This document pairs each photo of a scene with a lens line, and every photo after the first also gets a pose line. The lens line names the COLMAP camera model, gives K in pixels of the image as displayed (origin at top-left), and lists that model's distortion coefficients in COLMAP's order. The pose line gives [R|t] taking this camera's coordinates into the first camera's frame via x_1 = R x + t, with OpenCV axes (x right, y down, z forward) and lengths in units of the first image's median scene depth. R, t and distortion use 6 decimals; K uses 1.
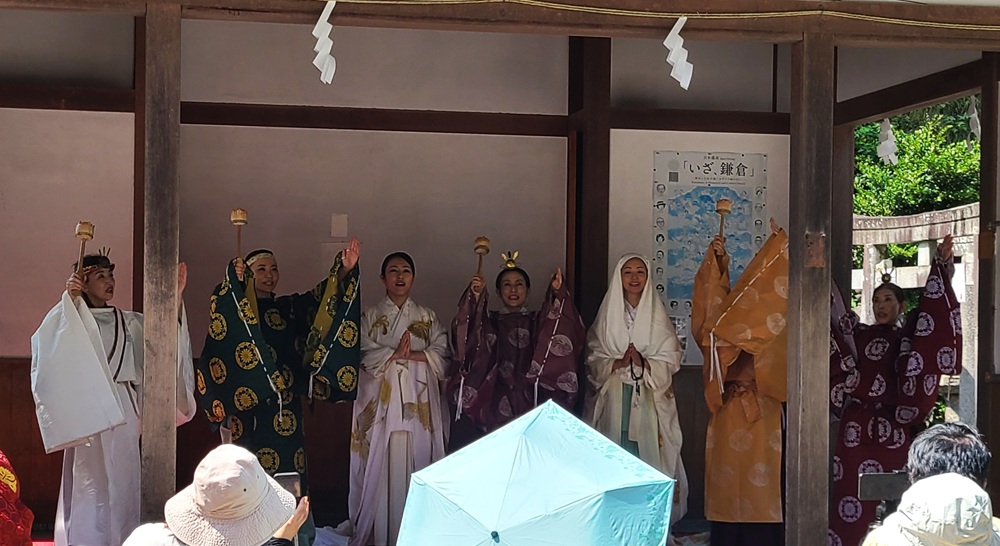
lens RADIAL K [[1667.7, 0, 384.8], [0, 1667.7, 321.3], [0, 0, 1]] dist [0.050164, 0.000000]
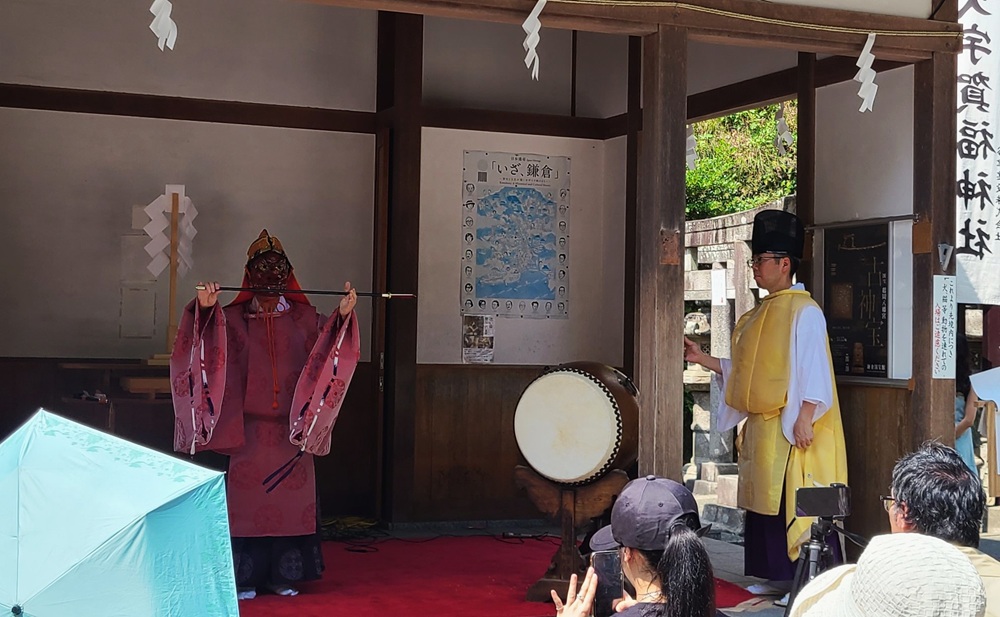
lens RADIAL K [[1521.5, 0, 454.4], [0, 1521.5, 262.9], [0, 0, 1]] dist [0.050186, 0.000000]
pose [[0.977795, 0.015805, 0.208965, -0.035854], [-0.007653, 0.999180, -0.039761, 0.001995], [-0.209422, 0.037279, 0.977115, 0.117665]]
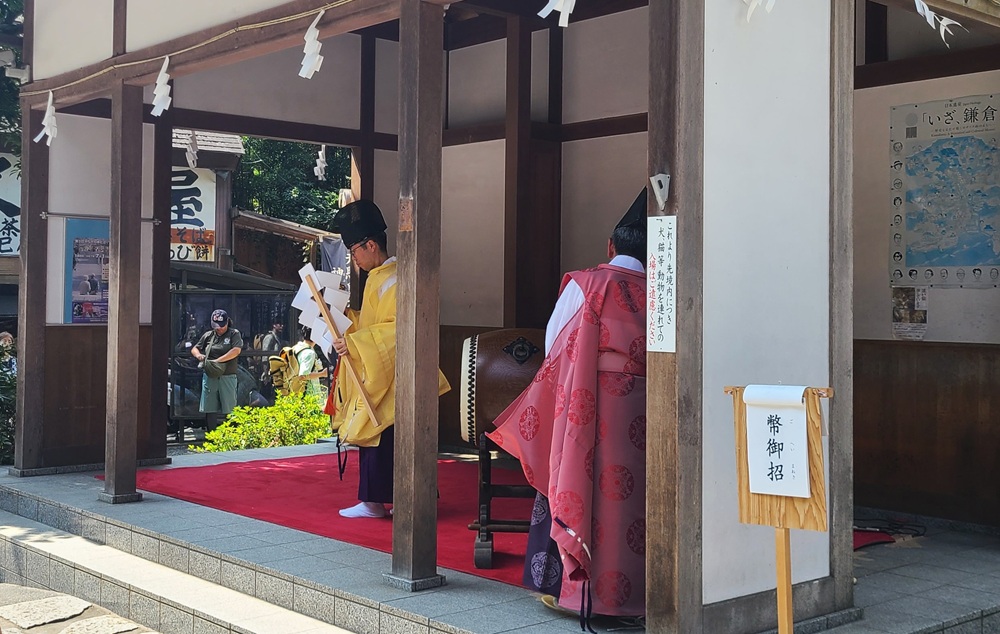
lens RADIAL K [[1220.5, 0, 450.4], [0, 1220.5, 272.2], [0, 0, 1]] dist [0.048043, 0.000000]
pose [[0.521218, -0.028245, -0.852956, 0.641912], [0.000804, 0.999468, -0.032605, 0.011262], [0.853423, 0.016308, 0.520963, 0.465854]]
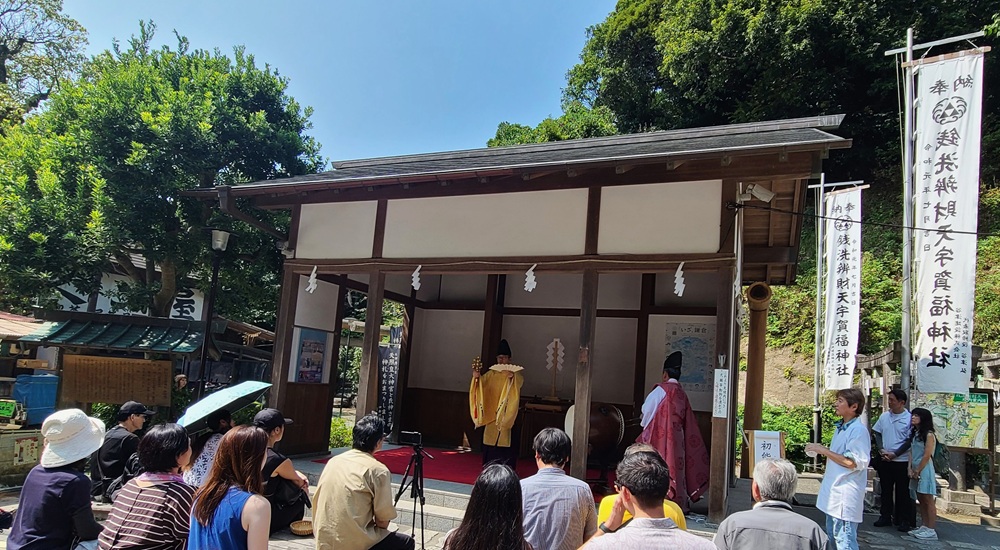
lens RADIAL K [[561.1, 0, 539.9], [0, 561.1, 329.1], [0, 0, 1]] dist [-0.003776, 0.001364]
pose [[0.864283, -0.000549, -0.503006, 0.445597], [-0.058478, 0.993109, -0.101563, 0.005499], [0.499595, 0.117193, 0.858295, 0.184039]]
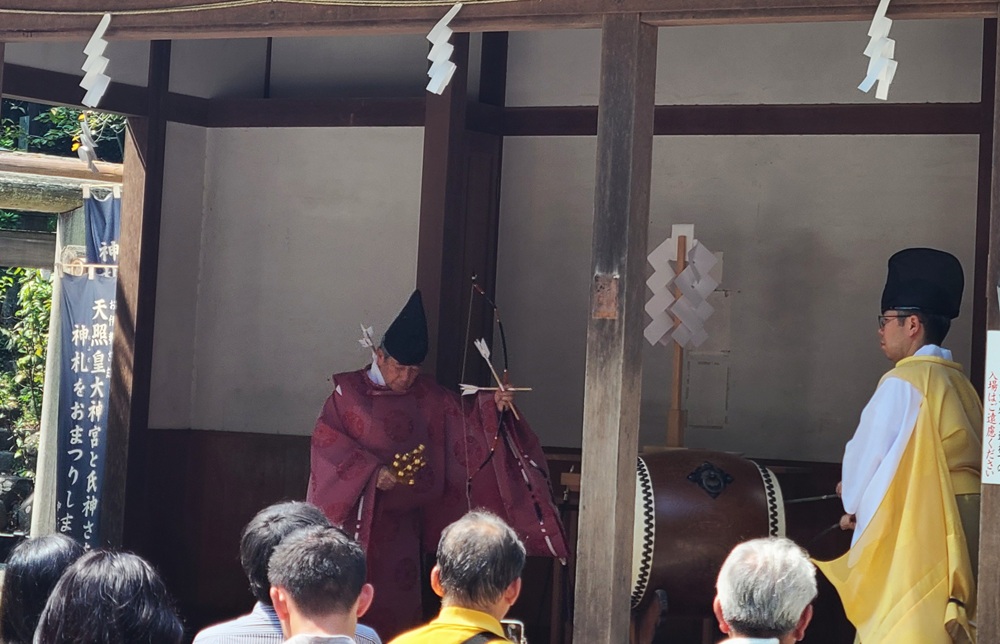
lens RADIAL K [[3010.0, 0, 582.3], [0, 3010.0, 155.3], [0, 0, 1]] dist [0.071736, 0.000000]
pose [[0.775927, -0.029205, -0.630146, 0.803189], [-0.032036, 0.995815, -0.085599, 0.007943], [0.630008, 0.086606, 0.771744, -0.048710]]
